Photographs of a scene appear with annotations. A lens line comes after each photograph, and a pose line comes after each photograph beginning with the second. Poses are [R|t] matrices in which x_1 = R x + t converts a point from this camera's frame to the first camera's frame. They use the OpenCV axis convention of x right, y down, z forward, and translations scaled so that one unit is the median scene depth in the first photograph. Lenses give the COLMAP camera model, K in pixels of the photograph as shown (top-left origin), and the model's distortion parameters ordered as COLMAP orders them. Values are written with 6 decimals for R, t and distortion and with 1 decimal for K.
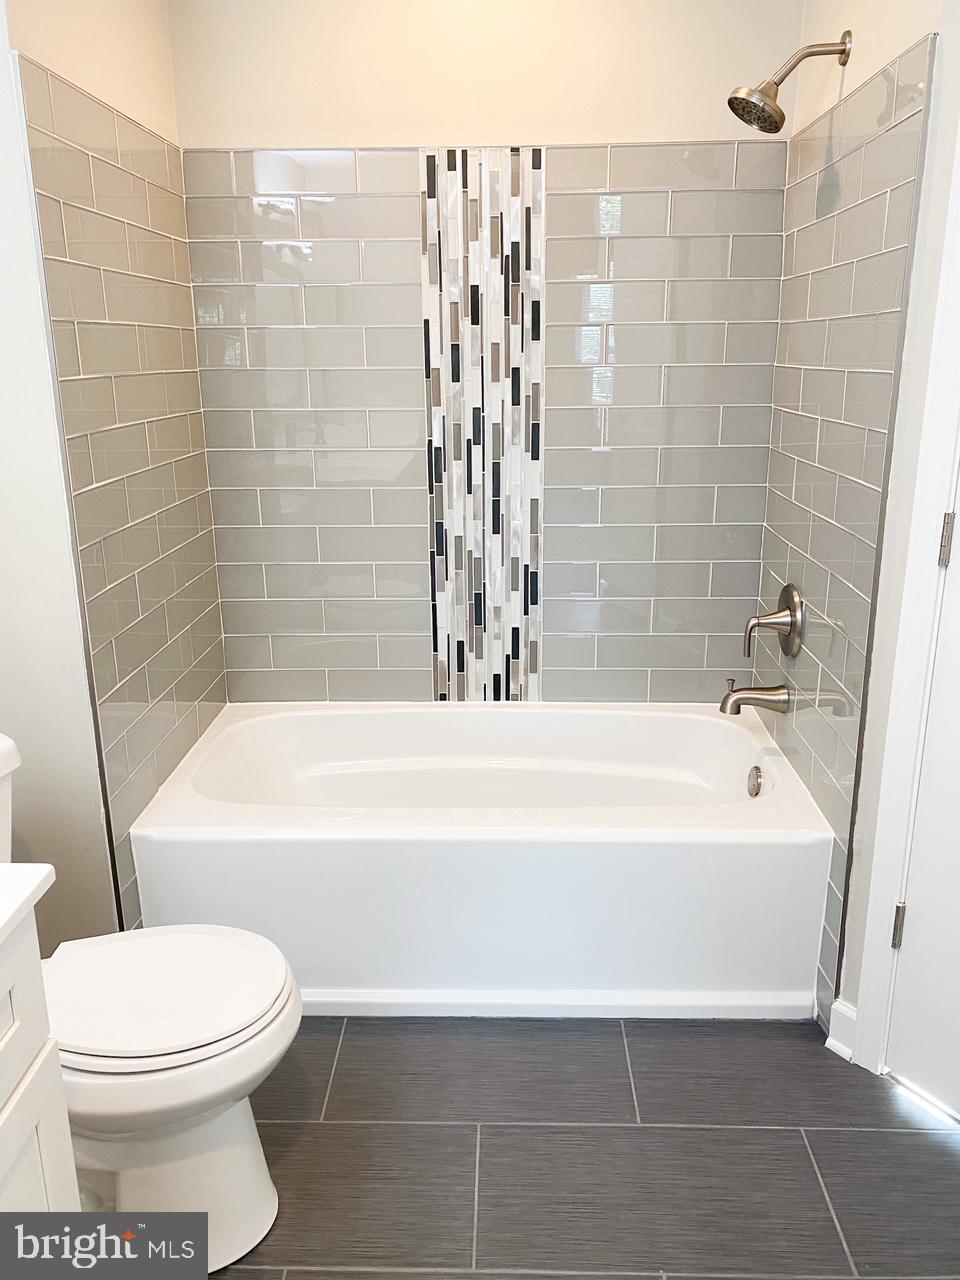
lens RADIAL K [[978.9, 0, 480.0], [0, 978.9, 640.0], [0, 0, 1]] dist [0.014945, -0.003918]
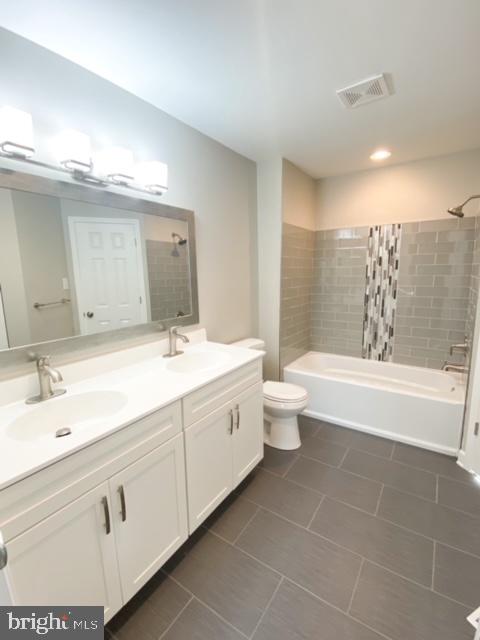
lens RADIAL K [[293.2, 0, 240.0], [0, 293.2, 320.0], [0, 0, 1]] dist [0.001387, 0.000025]
pose [[0.842702, 0.083966, -0.531792, 0.170173], [-0.144931, 0.986680, -0.073876, 0.075097], [0.518505, 0.139329, 0.843647, -0.298642]]
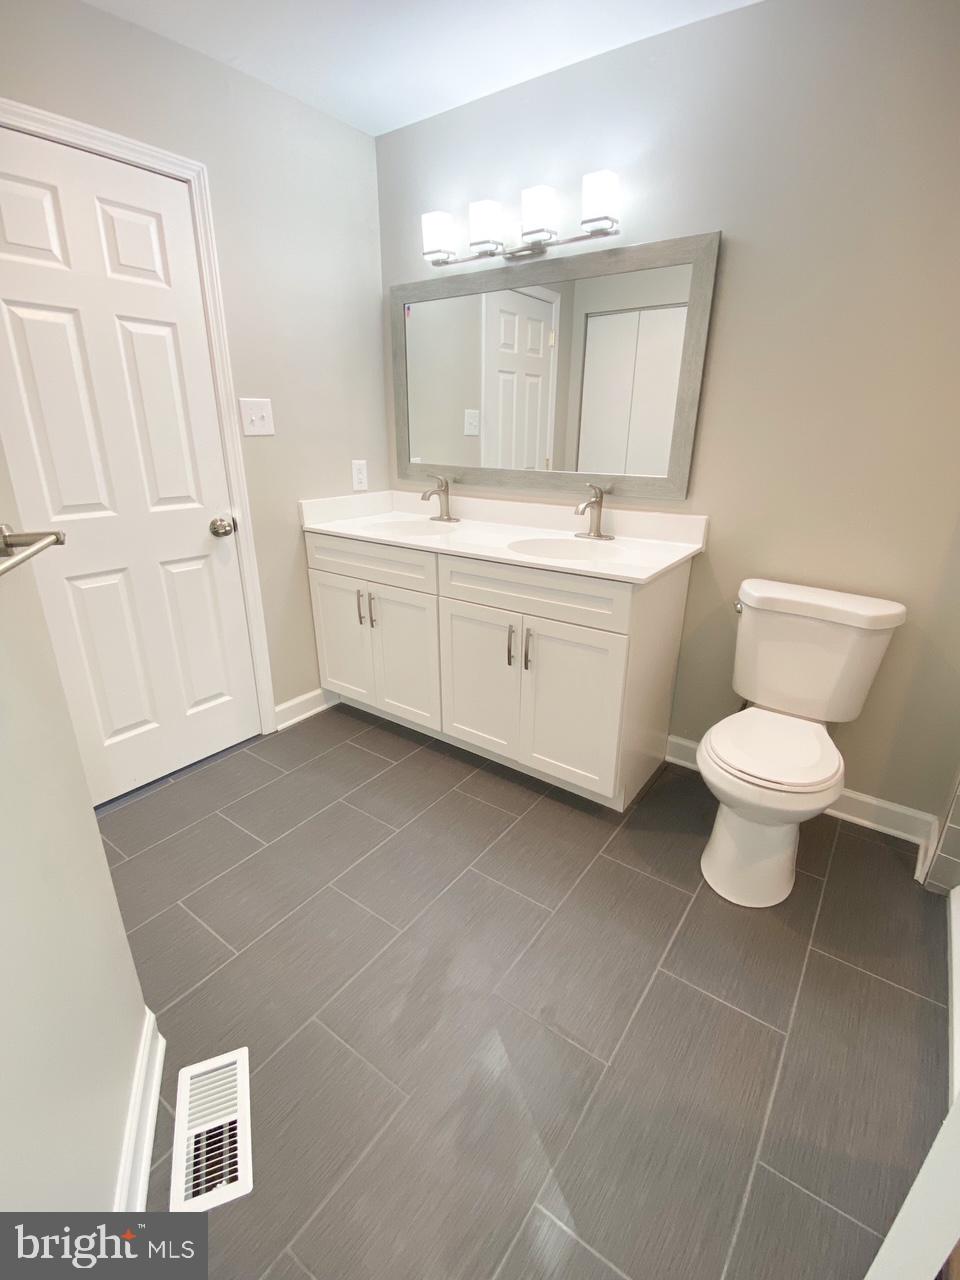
lens RADIAL K [[586.4, 0, 480.0], [0, 586.4, 640.0], [0, 0, 1]] dist [0.001387, 0.000025]
pose [[-0.566587, 0.297007, -0.768613, 0.454751], [-0.238262, 0.833883, 0.497865, -0.136810], [0.788803, 0.465215, -0.401702, 0.551213]]
